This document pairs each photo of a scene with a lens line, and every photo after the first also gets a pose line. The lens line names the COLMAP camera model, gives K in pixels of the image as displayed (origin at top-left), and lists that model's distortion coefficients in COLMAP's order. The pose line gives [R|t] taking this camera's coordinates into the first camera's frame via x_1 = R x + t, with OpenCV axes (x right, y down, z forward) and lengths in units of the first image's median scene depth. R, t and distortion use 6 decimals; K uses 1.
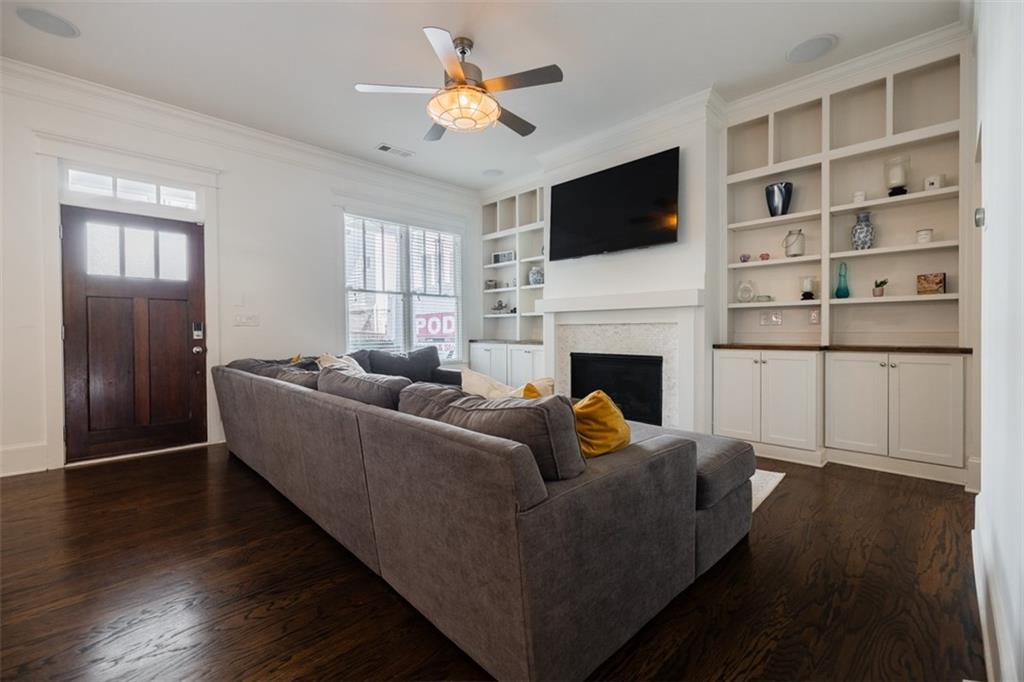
lens RADIAL K [[430.7, 0, 518.8], [0, 430.7, 337.7], [0, 0, 1]] dist [0.002919, -0.000670]
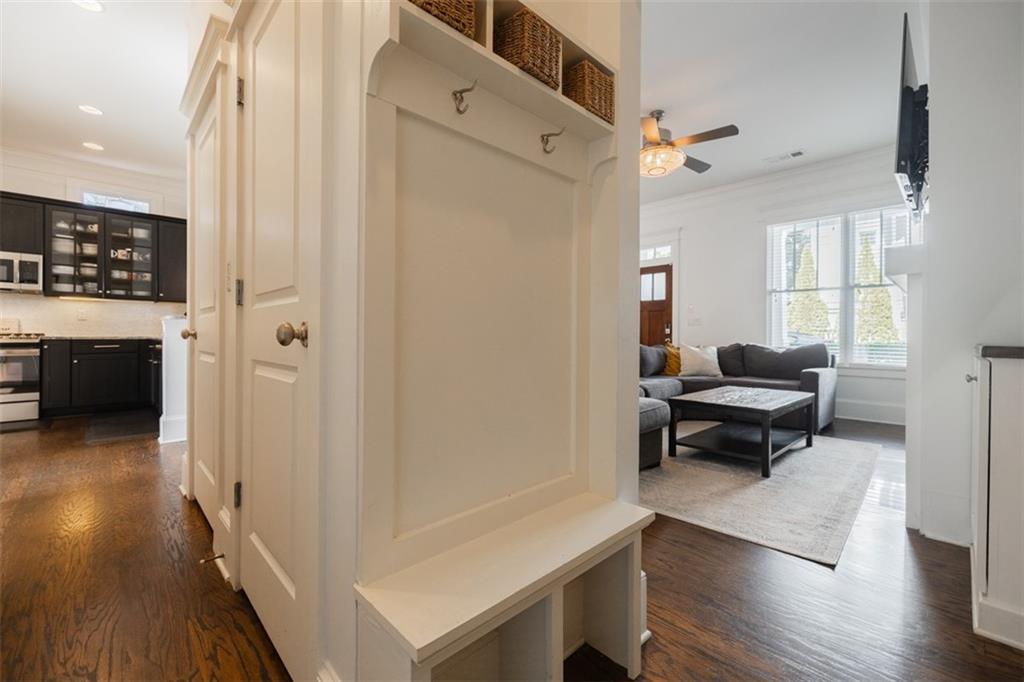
lens RADIAL K [[430.7, 0, 518.7], [0, 430.7, 333.5], [0, 0, 1]] dist [0.002919, -0.000670]
pose [[-0.023906, 0.002917, -0.999710, 0.980183], [-0.025473, 0.999669, 0.003526, 0.012689], [0.999390, 0.025550, -0.023824, 0.478553]]
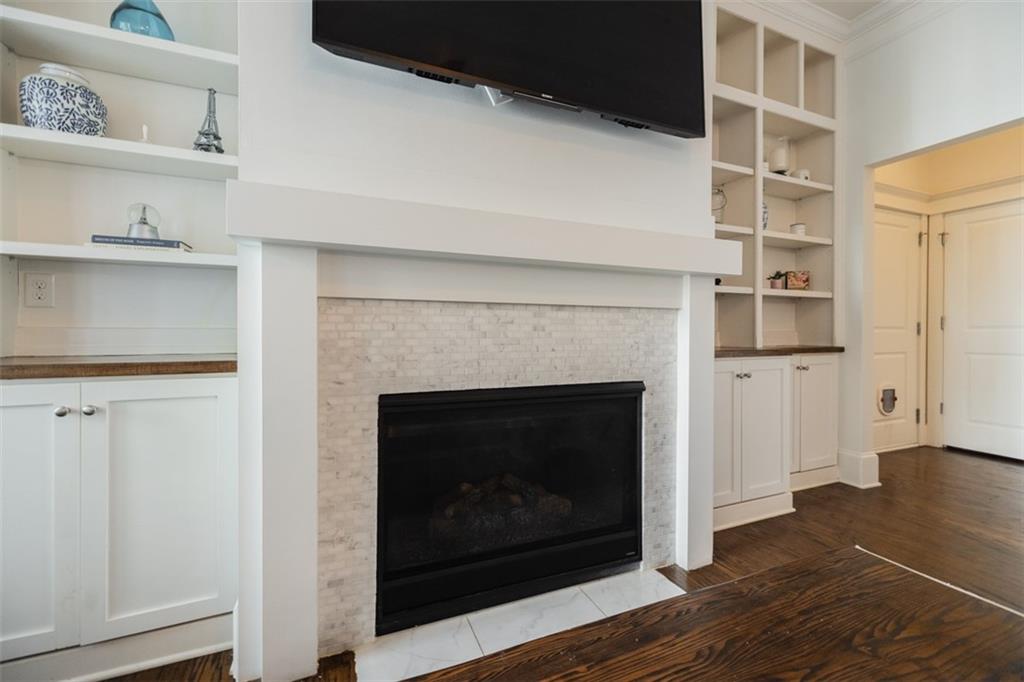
lens RADIAL K [[430.7, 0, 516.4], [0, 430.7, 332.3], [0, 0, 1]] dist [0.002919, -0.000670]
pose [[0.369703, 0.007478, 0.929120, -0.145146], [0.012464, 0.999838, -0.013006, -0.004020], [-0.929066, 0.016389, 0.369550, 0.995714]]
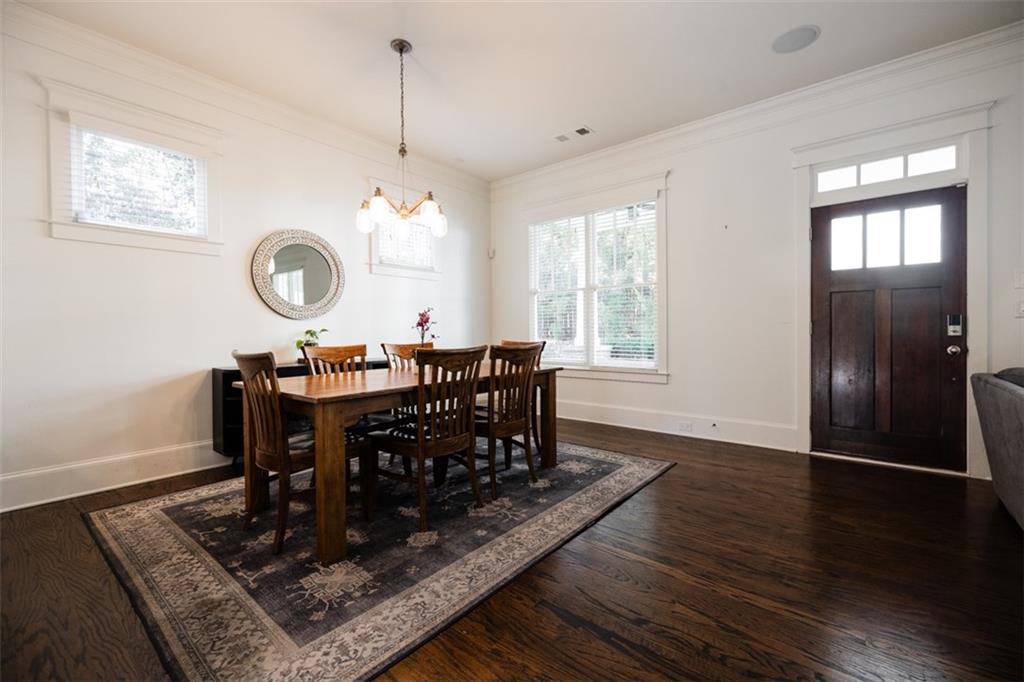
lens RADIAL K [[430.7, 0, 518.4], [0, 430.7, 335.8], [0, 0, 1]] dist [0.002919, -0.000670]
pose [[0.088954, 0.012918, -0.995952, -0.047196], [-0.011290, 0.999865, 0.011961, 0.002664], [0.995972, 0.010181, 0.089088, 0.161484]]
